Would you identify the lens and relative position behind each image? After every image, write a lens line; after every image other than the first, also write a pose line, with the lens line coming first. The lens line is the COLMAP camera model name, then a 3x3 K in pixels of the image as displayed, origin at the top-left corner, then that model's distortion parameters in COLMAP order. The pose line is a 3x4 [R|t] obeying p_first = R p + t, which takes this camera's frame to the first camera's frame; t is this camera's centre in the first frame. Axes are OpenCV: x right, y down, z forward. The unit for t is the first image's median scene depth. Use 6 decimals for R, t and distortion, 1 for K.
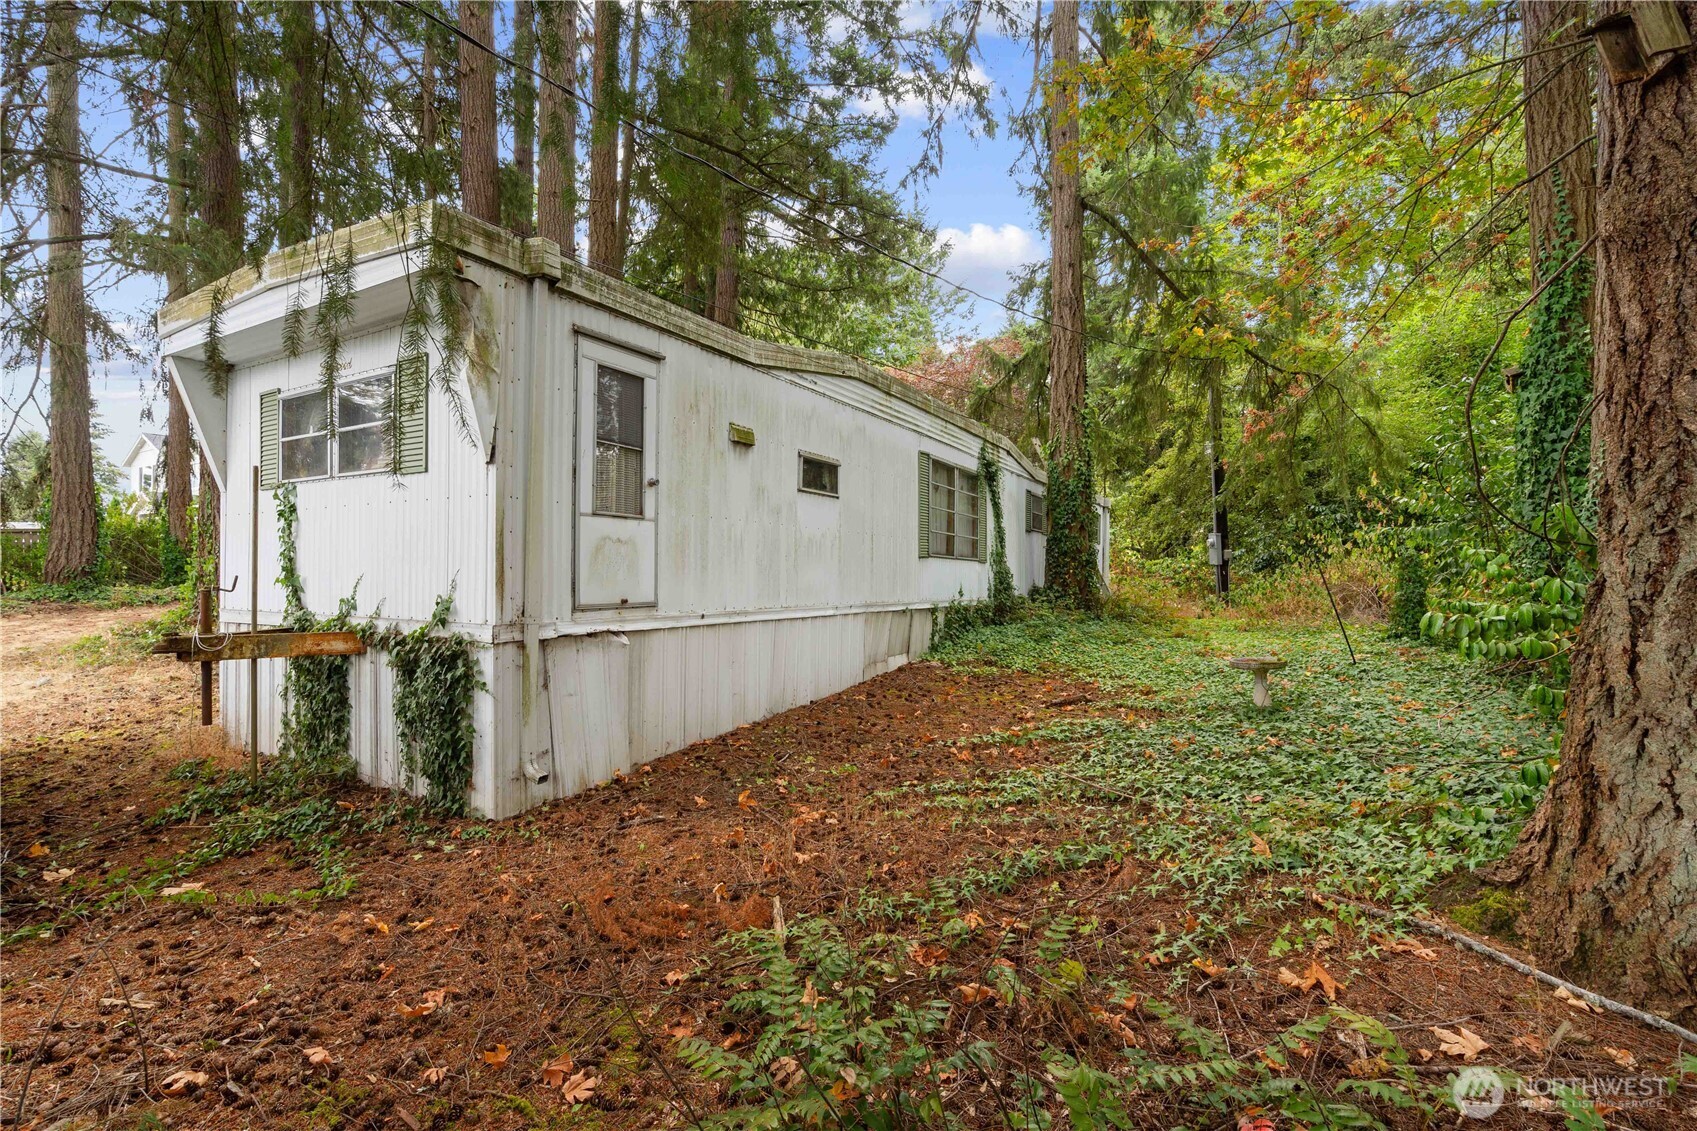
lens RADIAL K [[804.0, 0, 848.5], [0, 804.0, 565.5], [0, 0, 1]] dist [-0.002905, -0.000345]
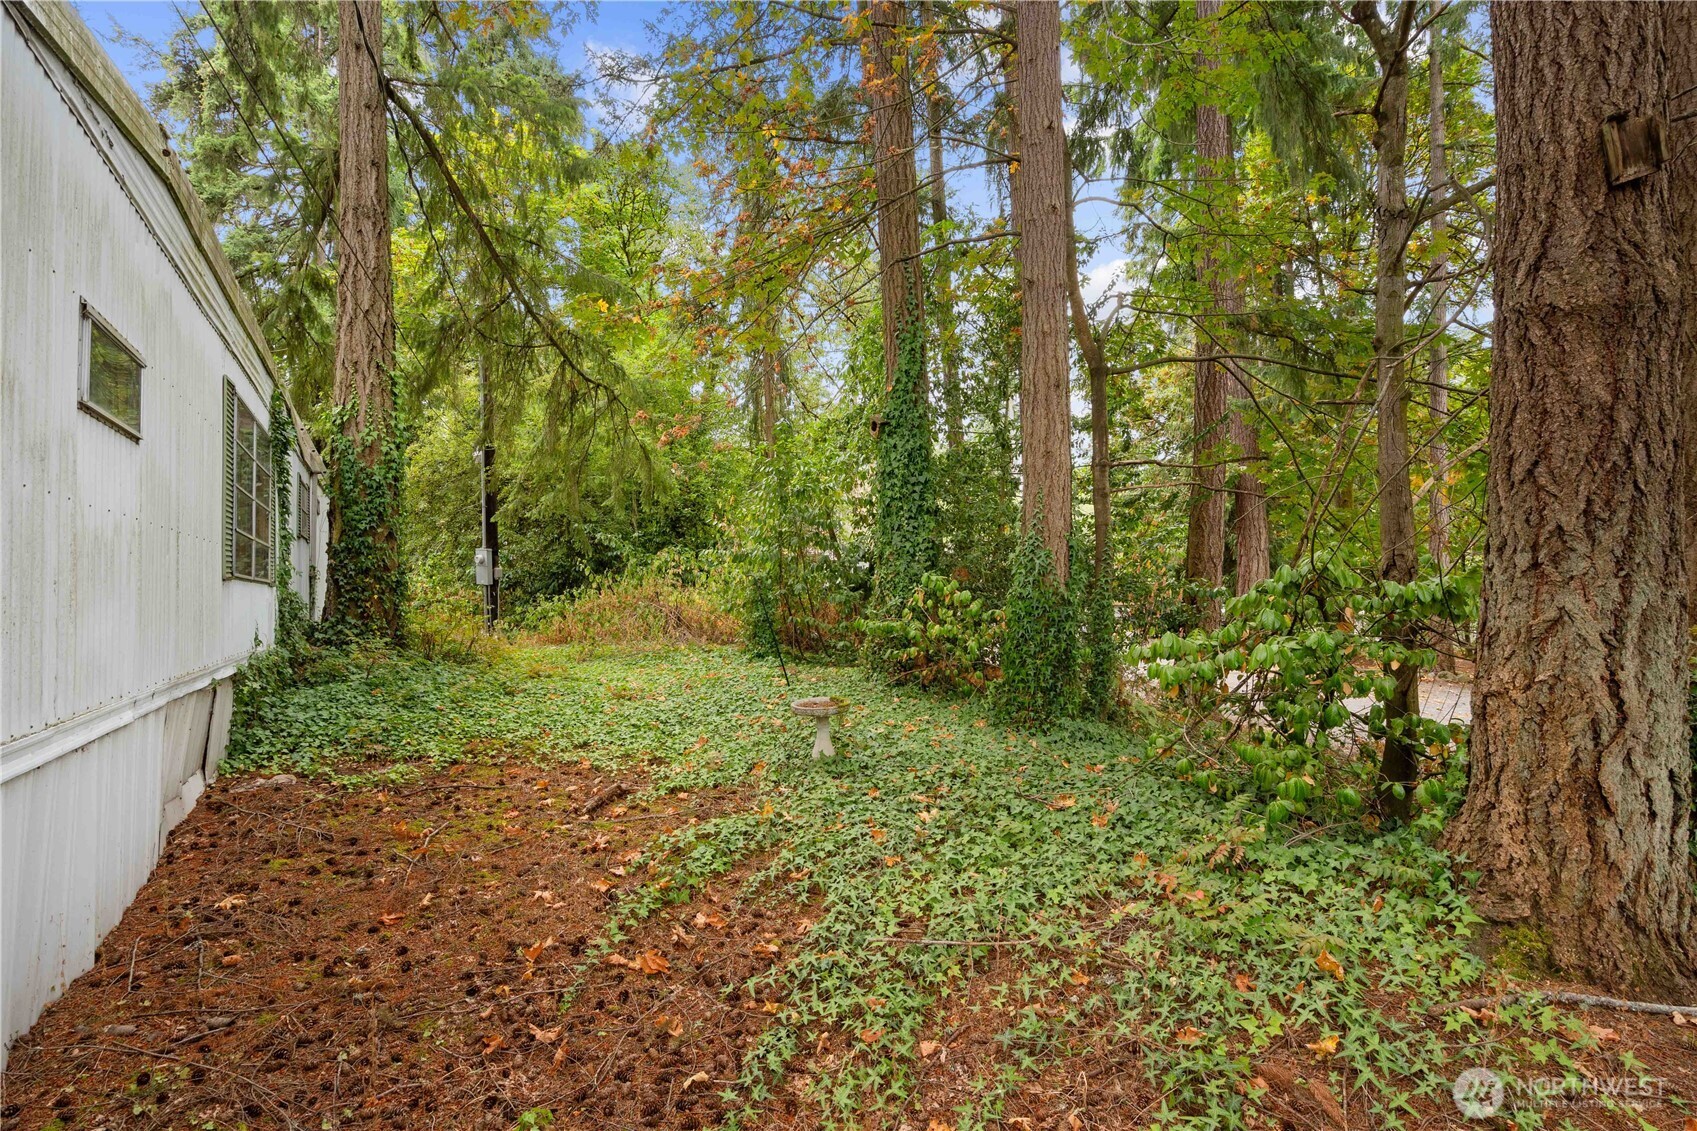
lens RADIAL K [[804.0, 0, 848.5], [0, 804.0, 565.5], [0, 0, 1]] dist [-0.002905, -0.000345]
pose [[0.507220, 0.016800, 0.861653, -0.187627], [-0.000206, 0.999812, -0.019373, -0.010997], [-0.861817, 0.009648, 0.507128, 0.467002]]
